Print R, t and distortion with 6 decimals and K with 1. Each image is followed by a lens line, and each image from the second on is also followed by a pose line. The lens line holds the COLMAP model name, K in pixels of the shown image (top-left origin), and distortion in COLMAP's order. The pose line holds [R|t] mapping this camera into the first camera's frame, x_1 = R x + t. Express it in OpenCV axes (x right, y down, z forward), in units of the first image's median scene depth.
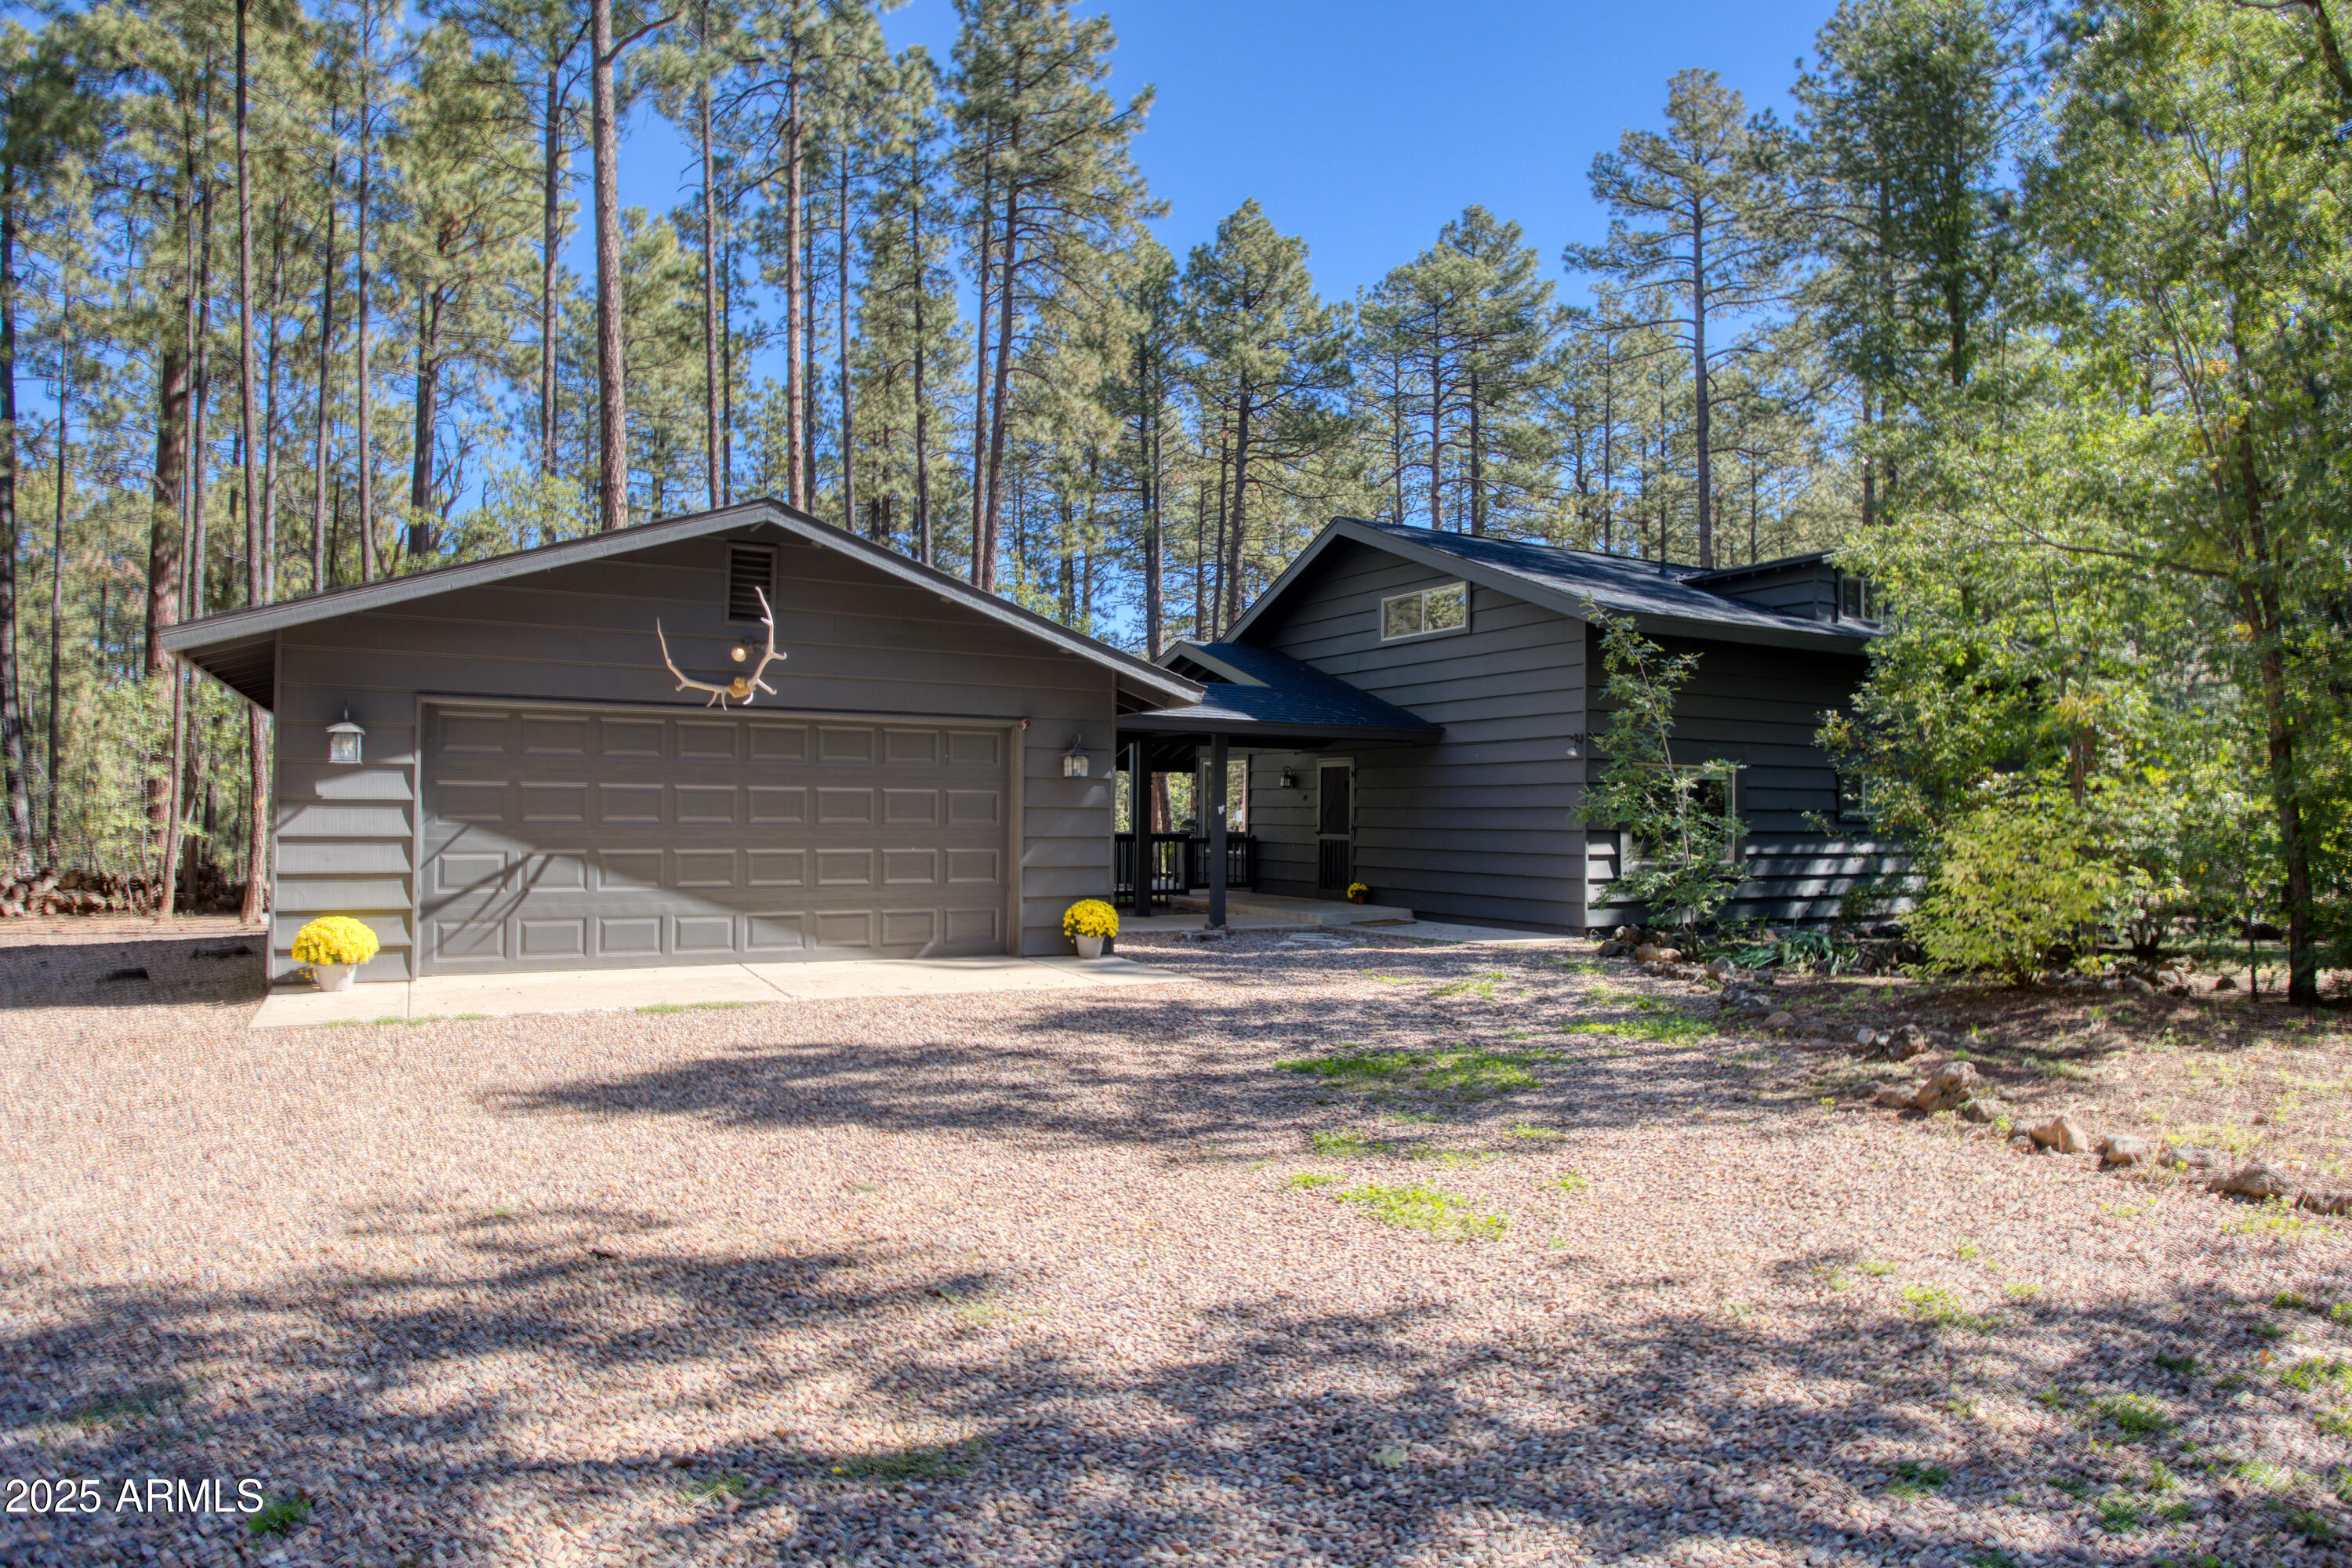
lens RADIAL K [[1470.2, 0, 1176.0], [0, 1470.2, 784.0], [0, 0, 1]] dist [0.000238, 0.000071]
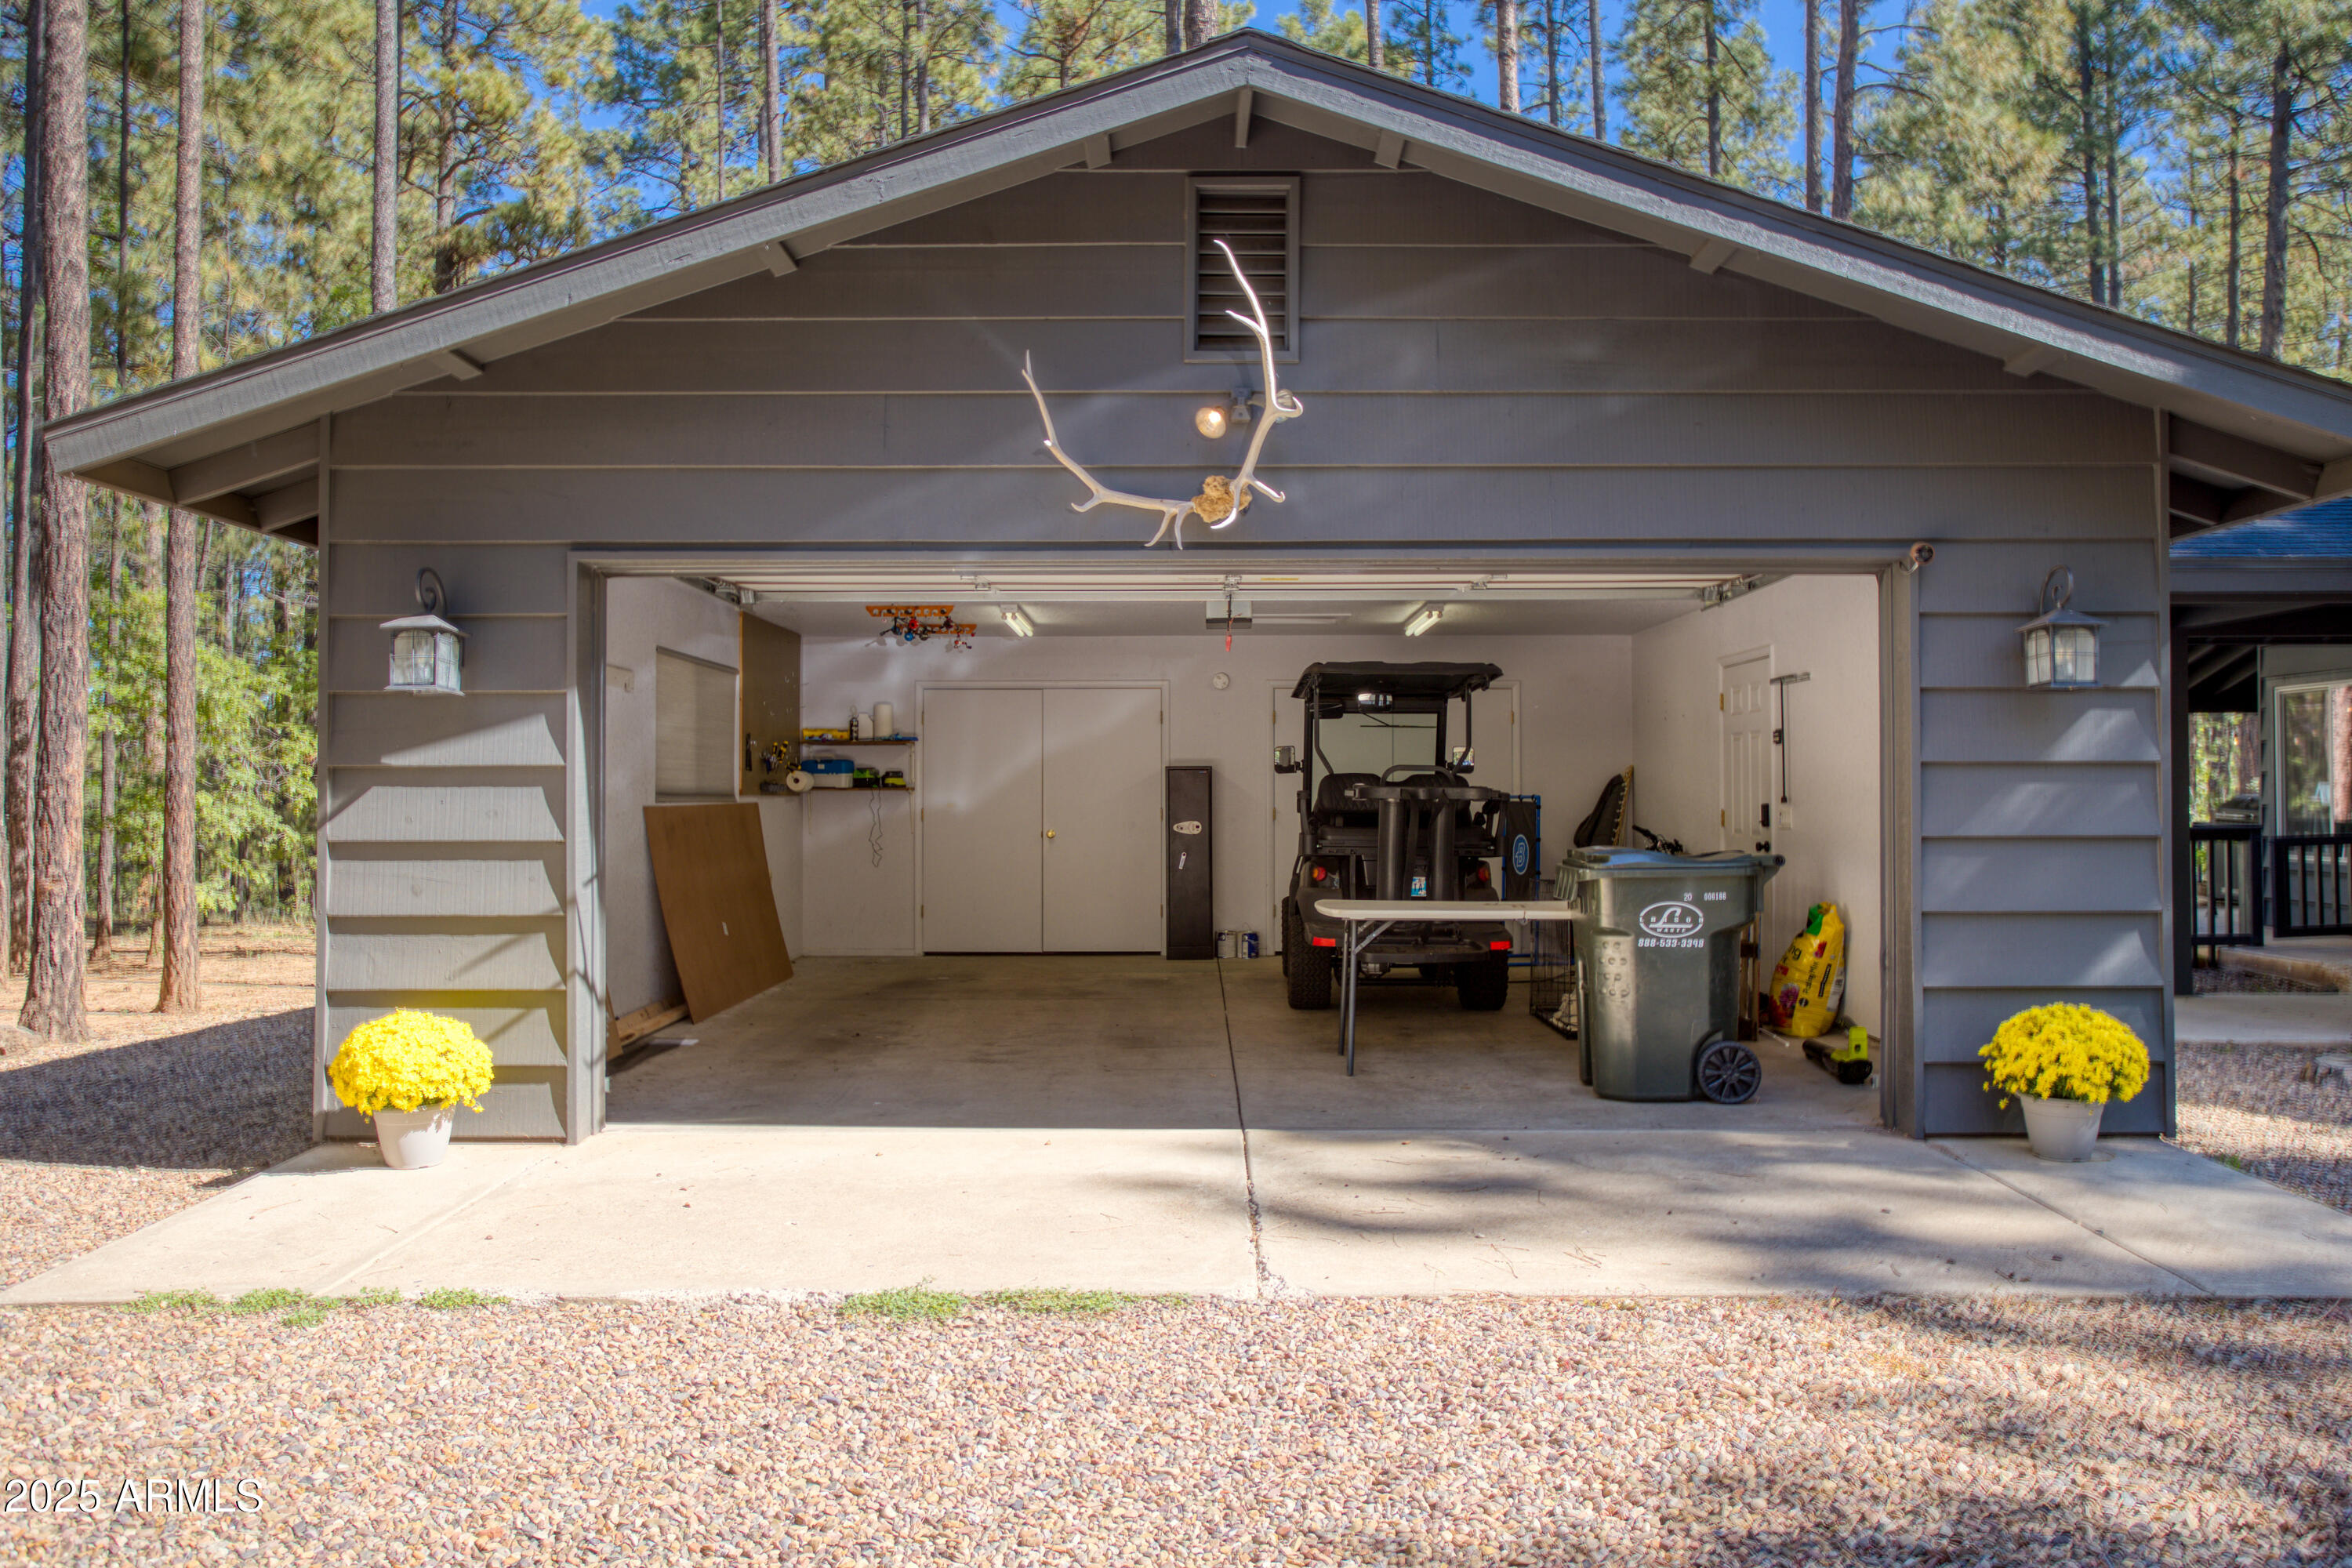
lens RADIAL K [[1744.9, 0, 1172.8], [0, 1744.9, 760.1], [0, 0, 1]] dist [0.014863, 0.006570]
pose [[0.881125, -0.025593, -0.472190, -0.064551], [0.022529, 0.999672, -0.012142, 0.018350], [0.472347, 0.000061, 0.881413, 0.536540]]
